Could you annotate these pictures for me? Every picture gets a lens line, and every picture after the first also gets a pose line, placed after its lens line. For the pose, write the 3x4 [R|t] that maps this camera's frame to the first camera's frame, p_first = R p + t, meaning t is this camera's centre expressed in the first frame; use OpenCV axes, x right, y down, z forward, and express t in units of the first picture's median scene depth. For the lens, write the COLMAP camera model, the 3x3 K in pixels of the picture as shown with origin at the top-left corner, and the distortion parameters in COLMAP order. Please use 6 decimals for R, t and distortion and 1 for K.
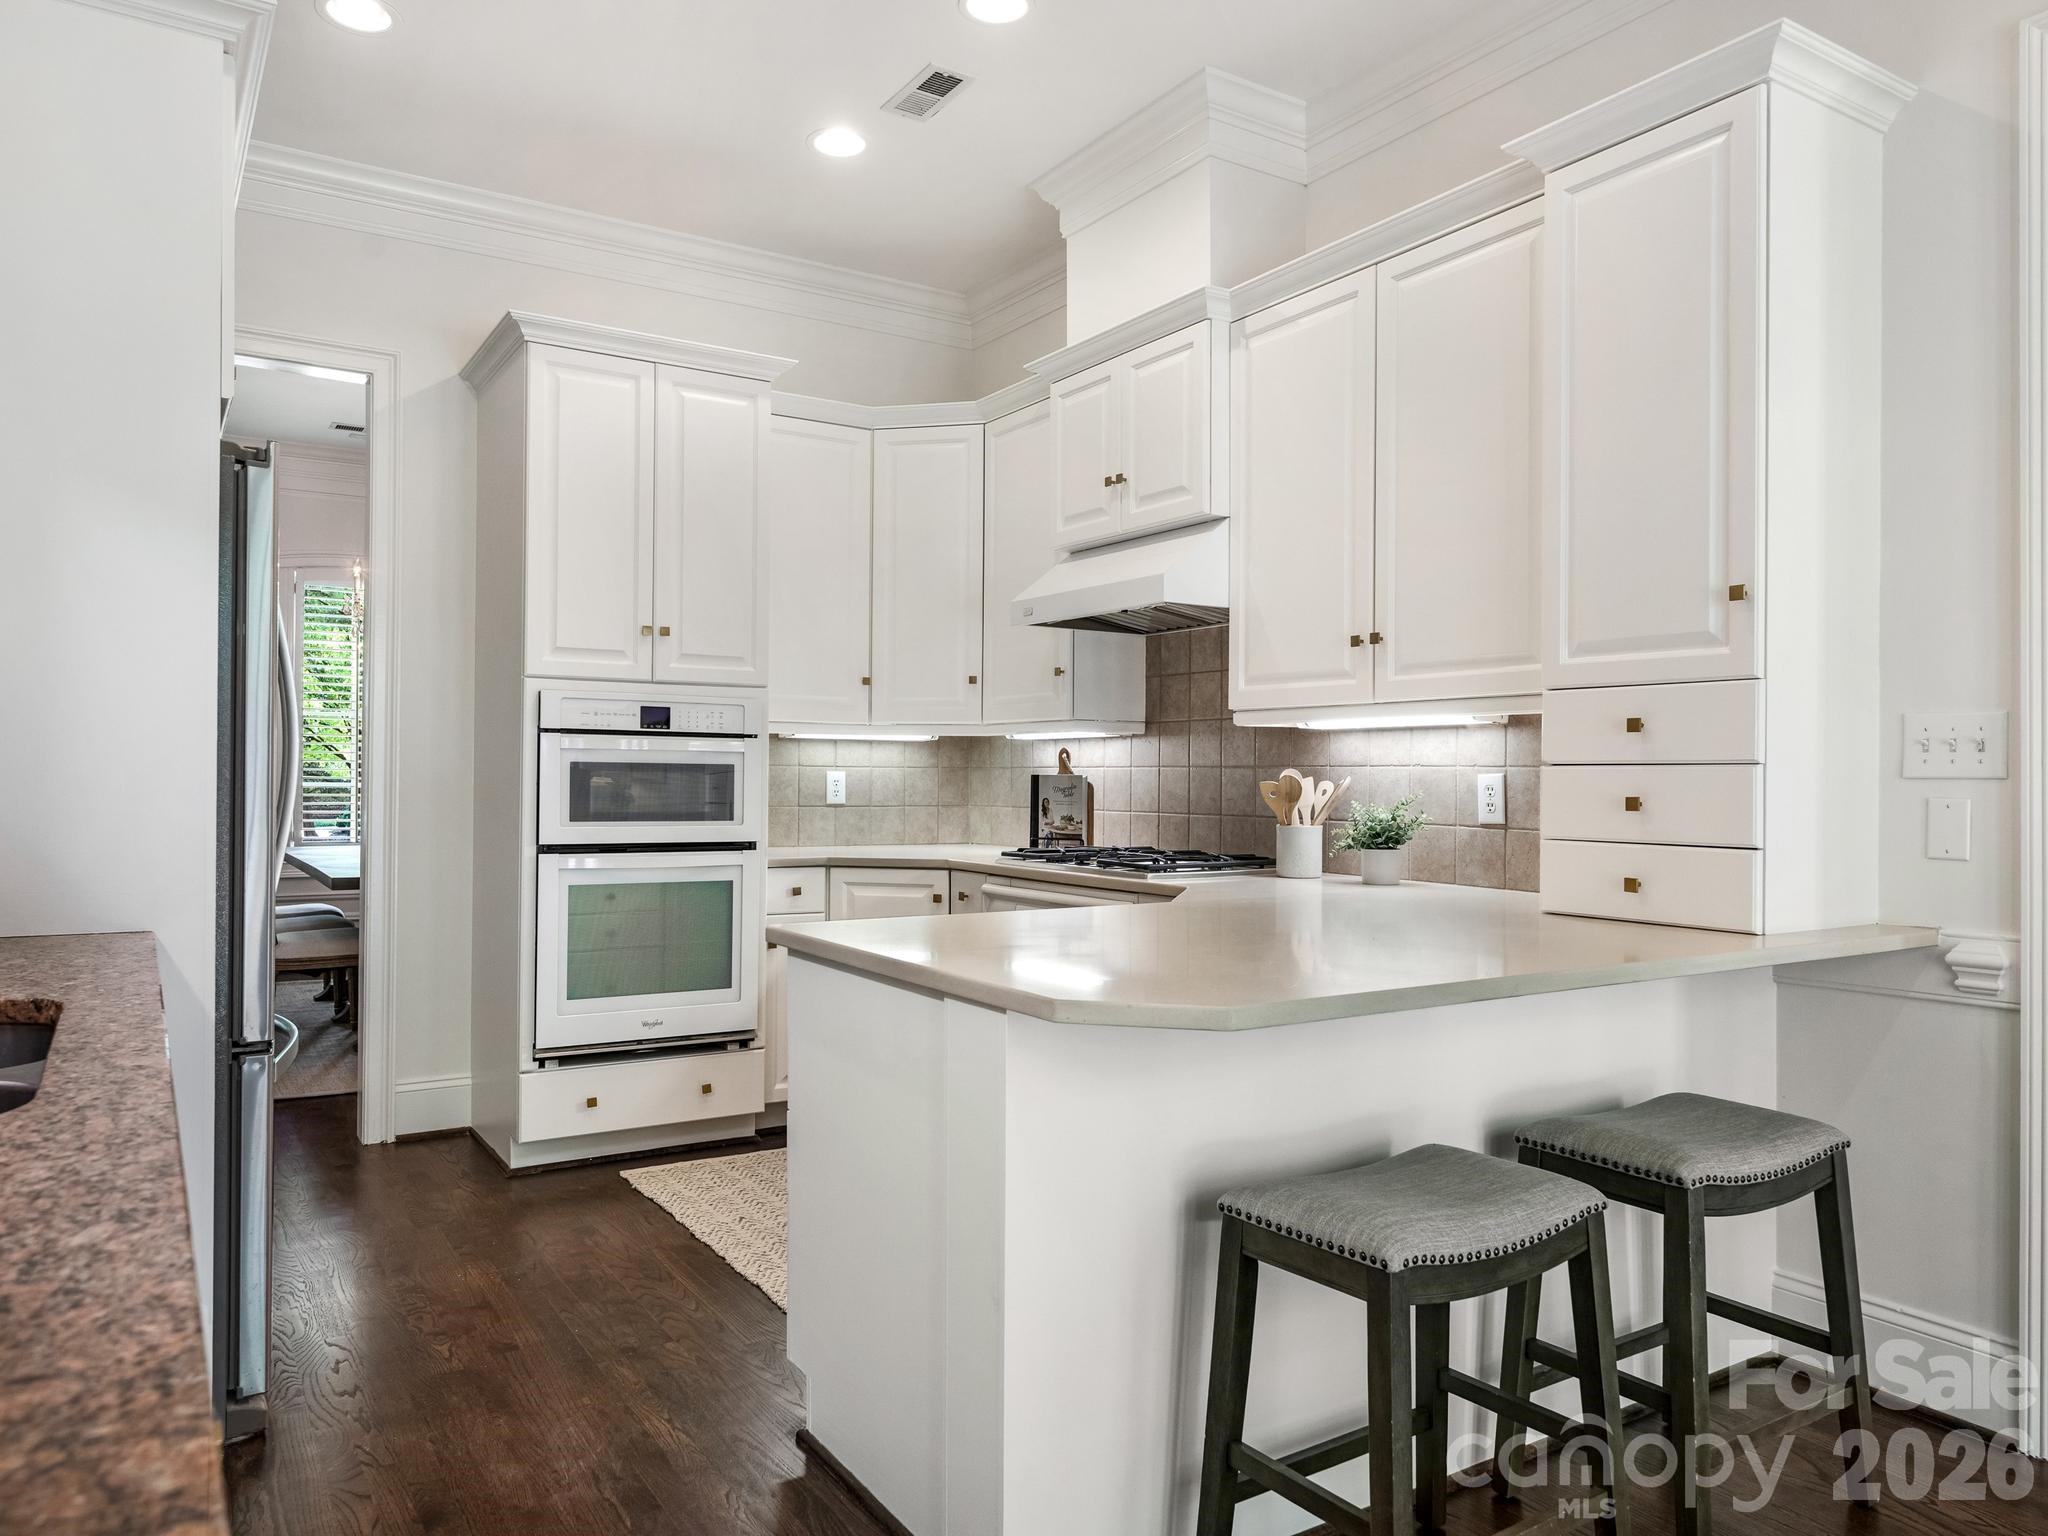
lens RADIAL K [[1398.9, 0, 975.2], [0, 1398.9, 765.8], [0, 0, 1]] dist [-0.001363, 0.000193]
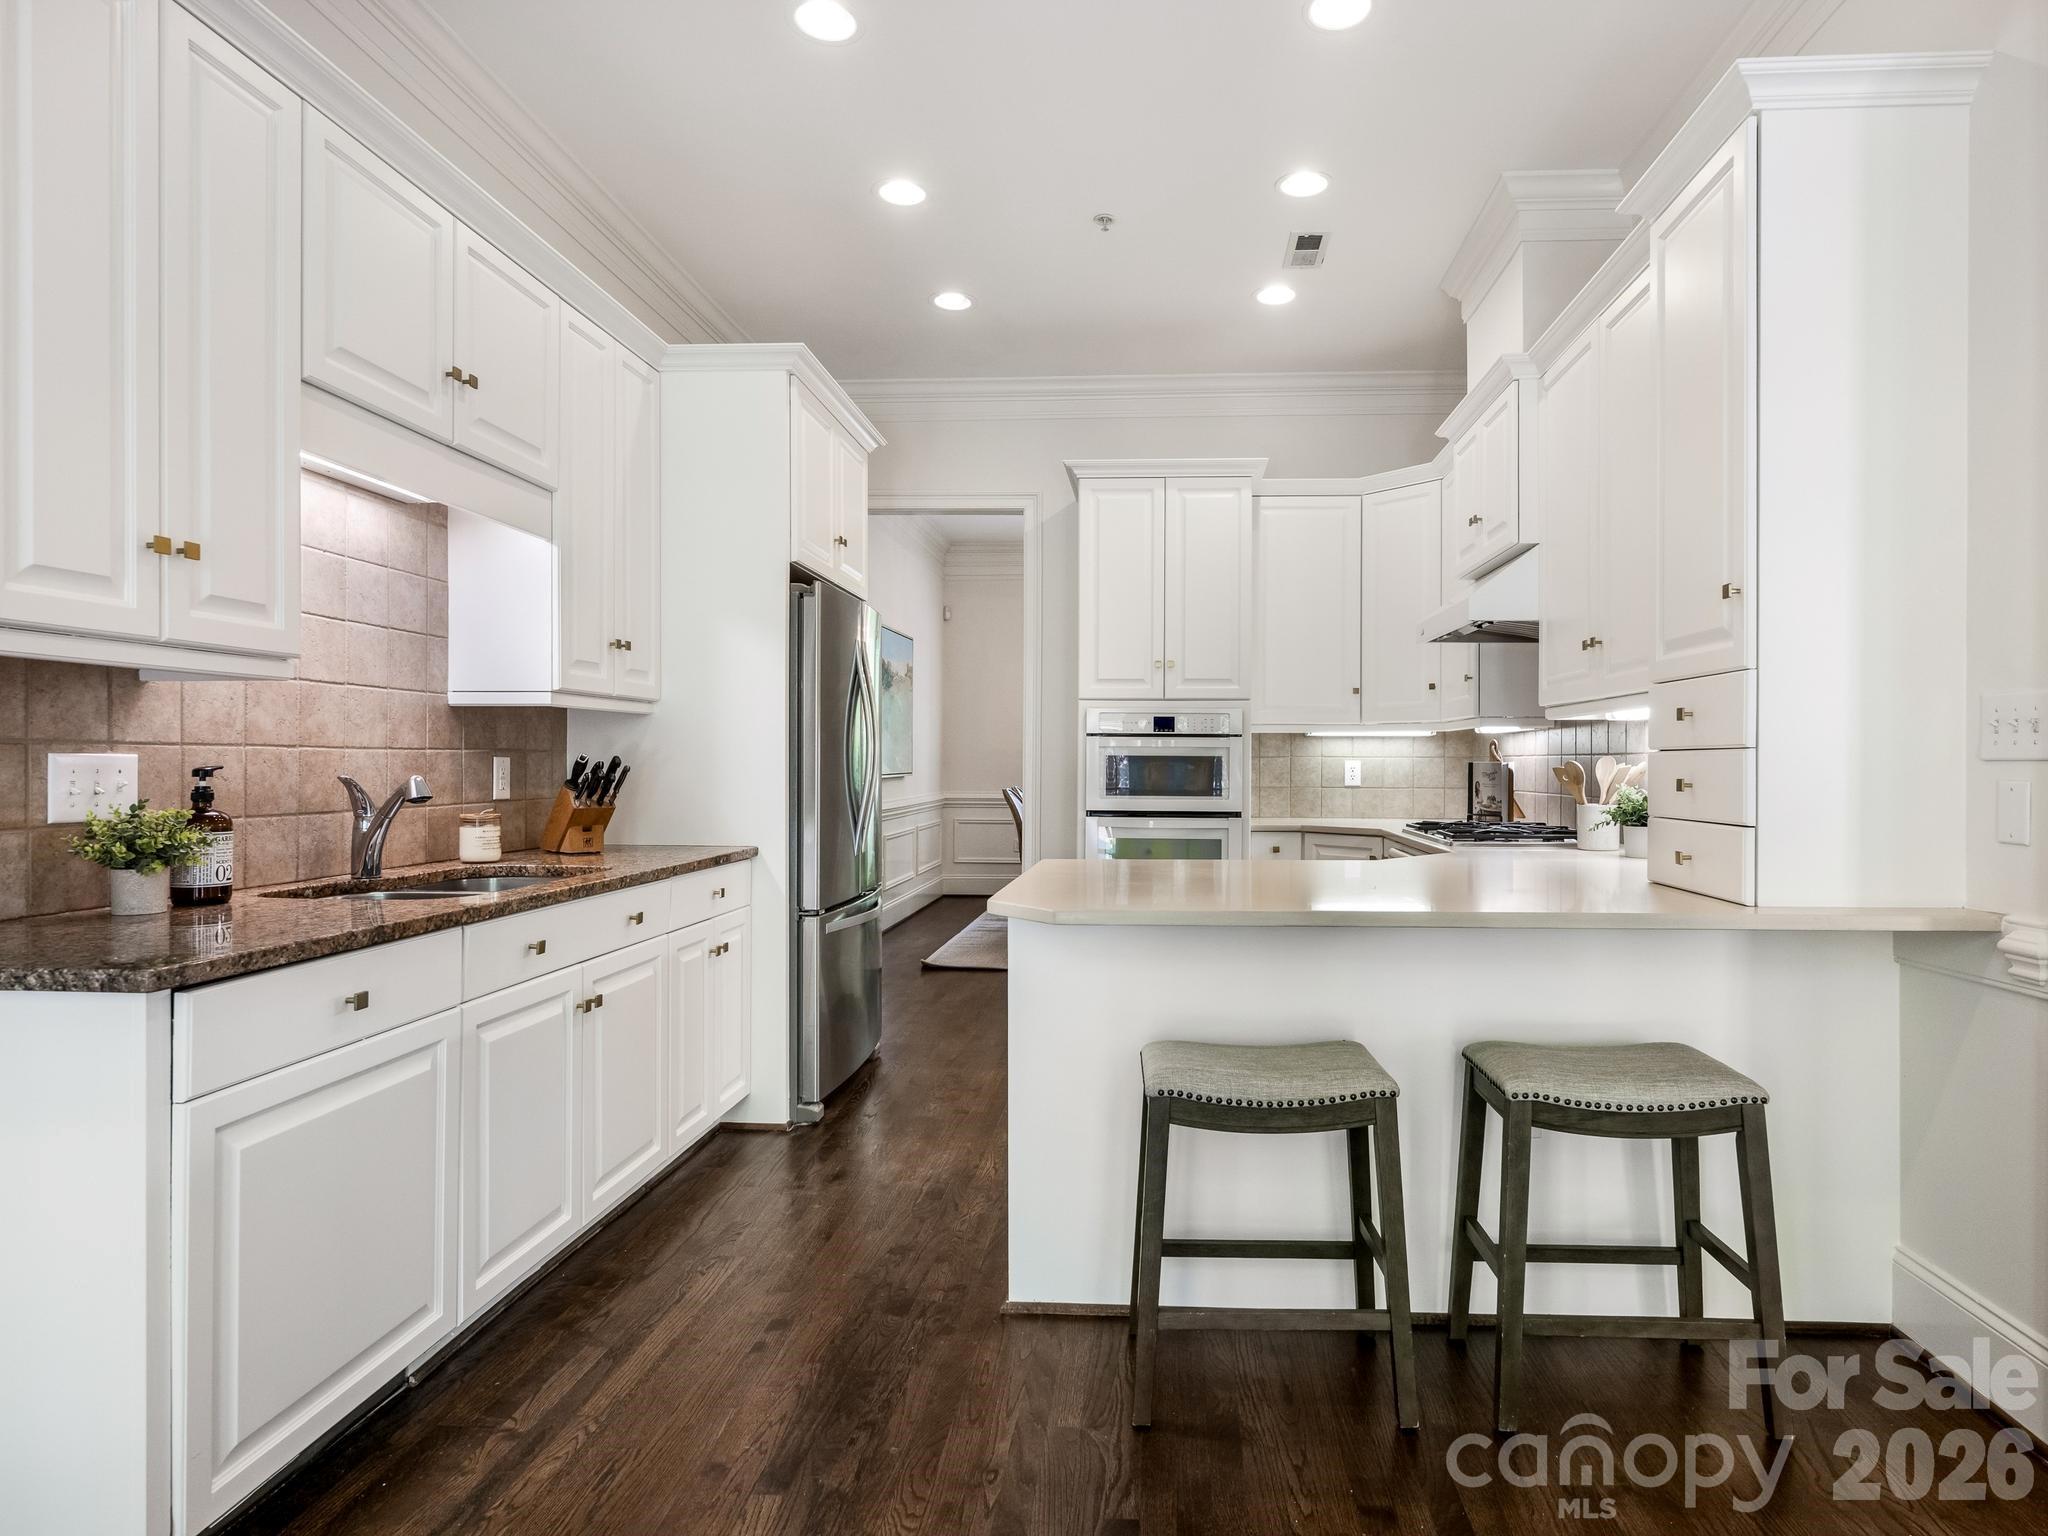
lens RADIAL K [[1139.0, 0, 1084.2], [0, 1139.0, 761.2], [0, 0, 1]] dist [0.000054, 0.000259]
pose [[0.819710, -0.005999, -0.572747, 0.375903], [0.007510, 0.999972, 0.000274, 0.002850], [0.572729, -0.004526, 0.819732, -0.009855]]
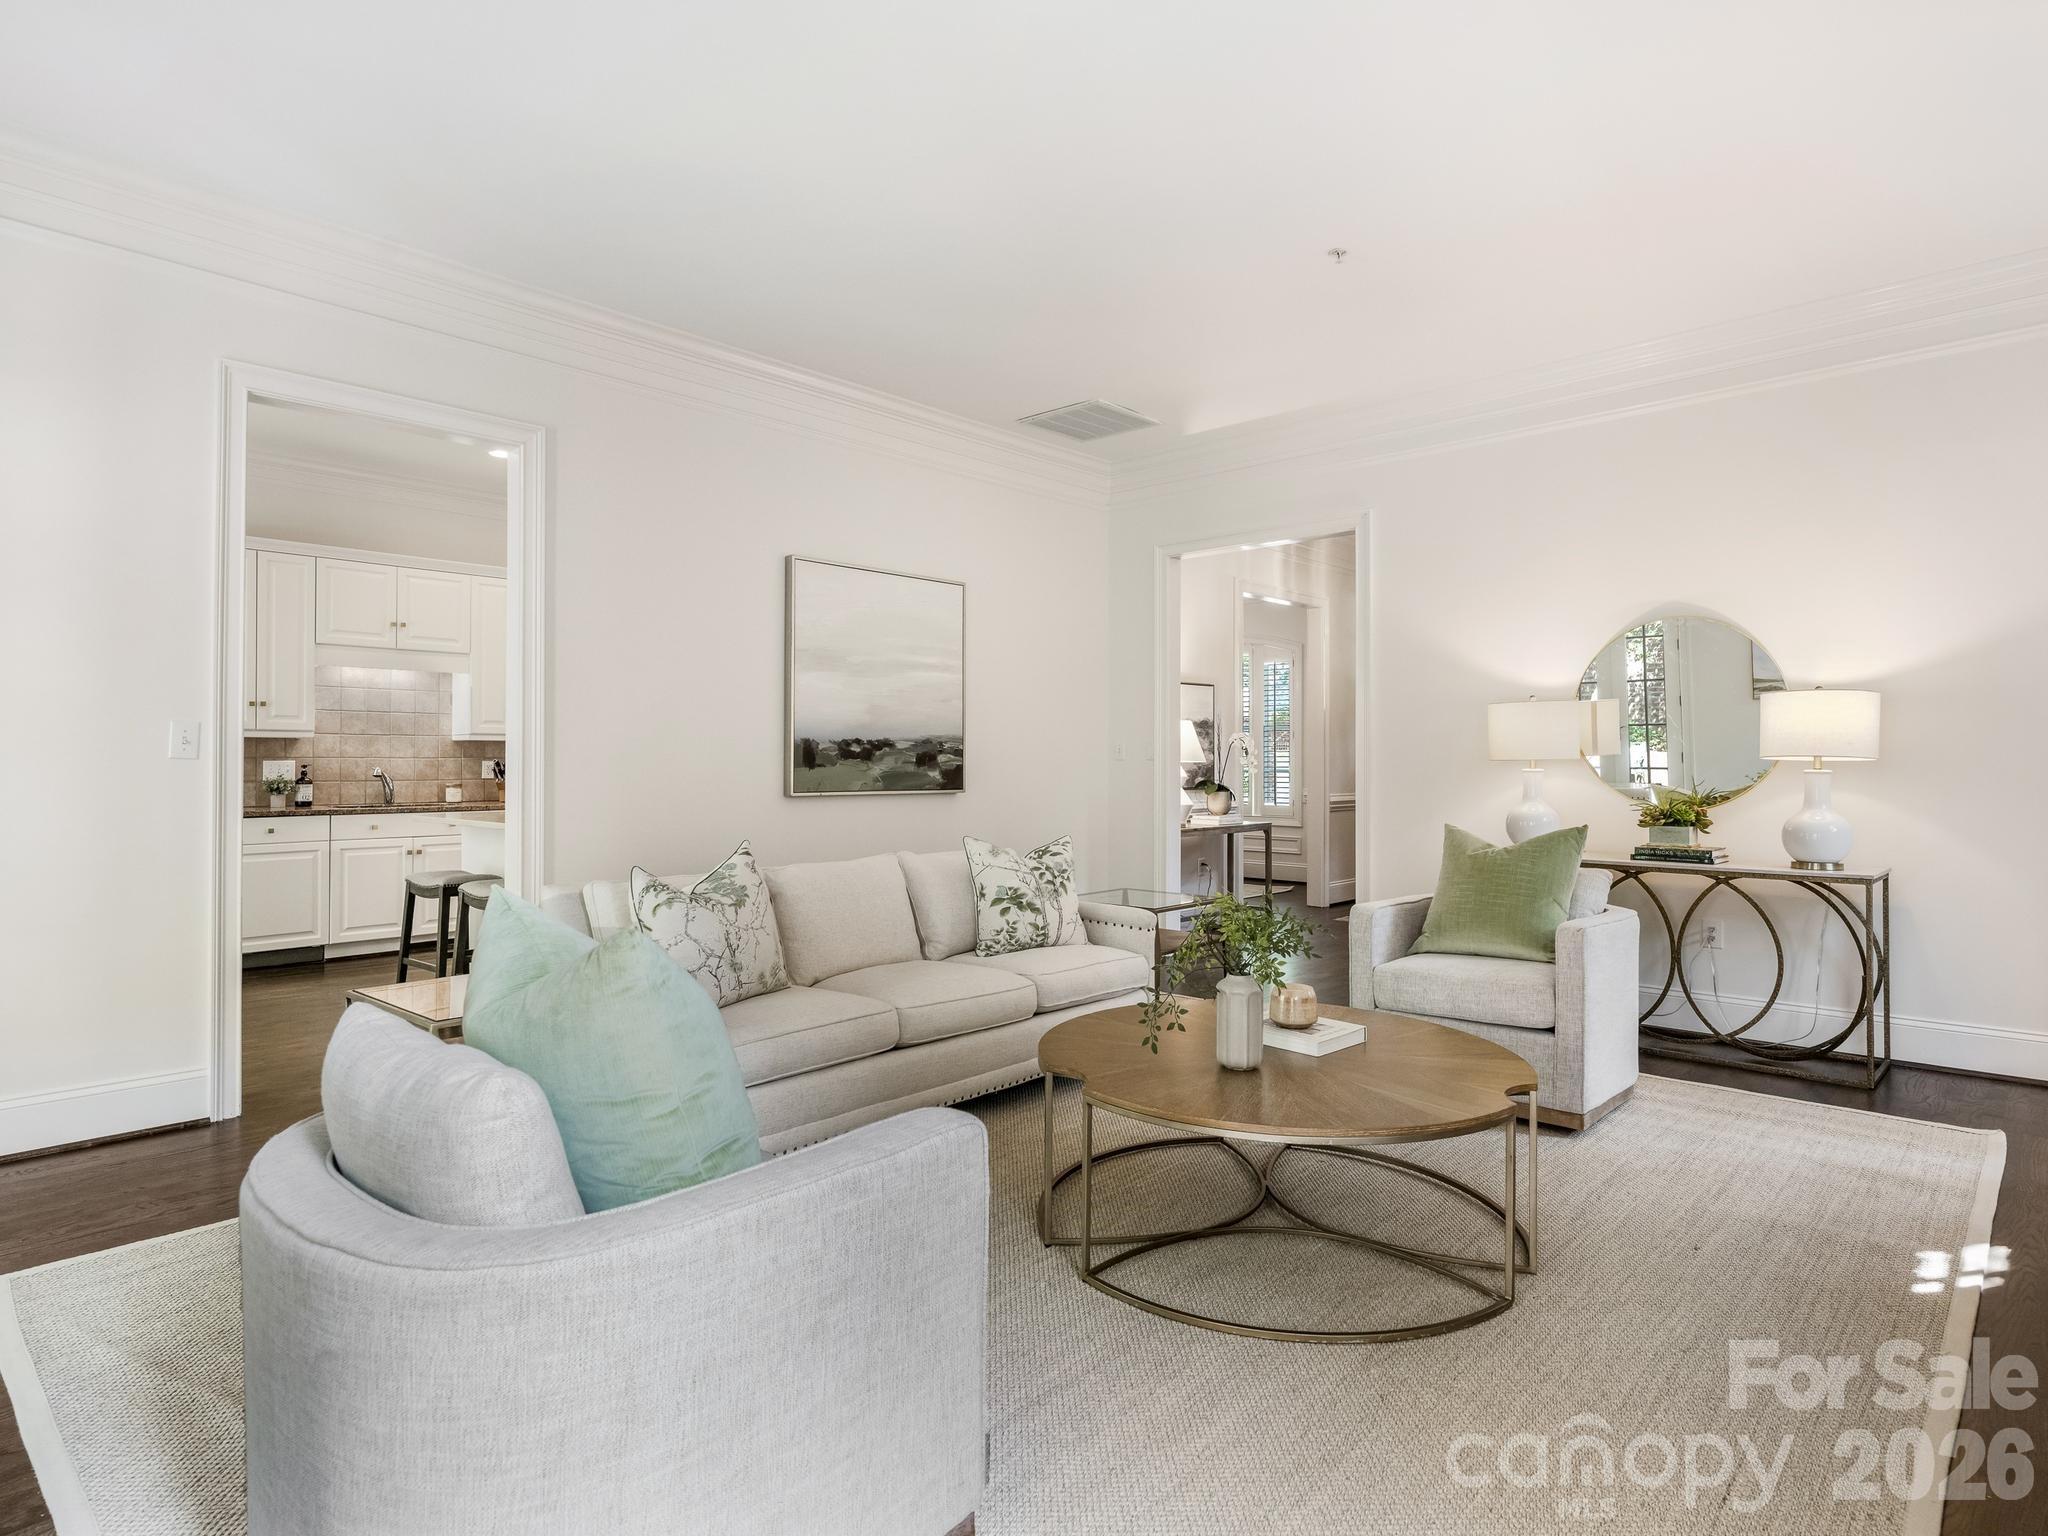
lens RADIAL K [[1123.9, 0, 1024.0], [0, 1123.9, 768.0], [0, 0, 1]] dist [-0.001376, -0.000157]
pose [[0.285367, 0.002393, -0.958415, 1.664789], [0.002992, 0.999990, 0.003388, 0.005114], [0.958414, -0.003835, 0.285357, 0.741566]]
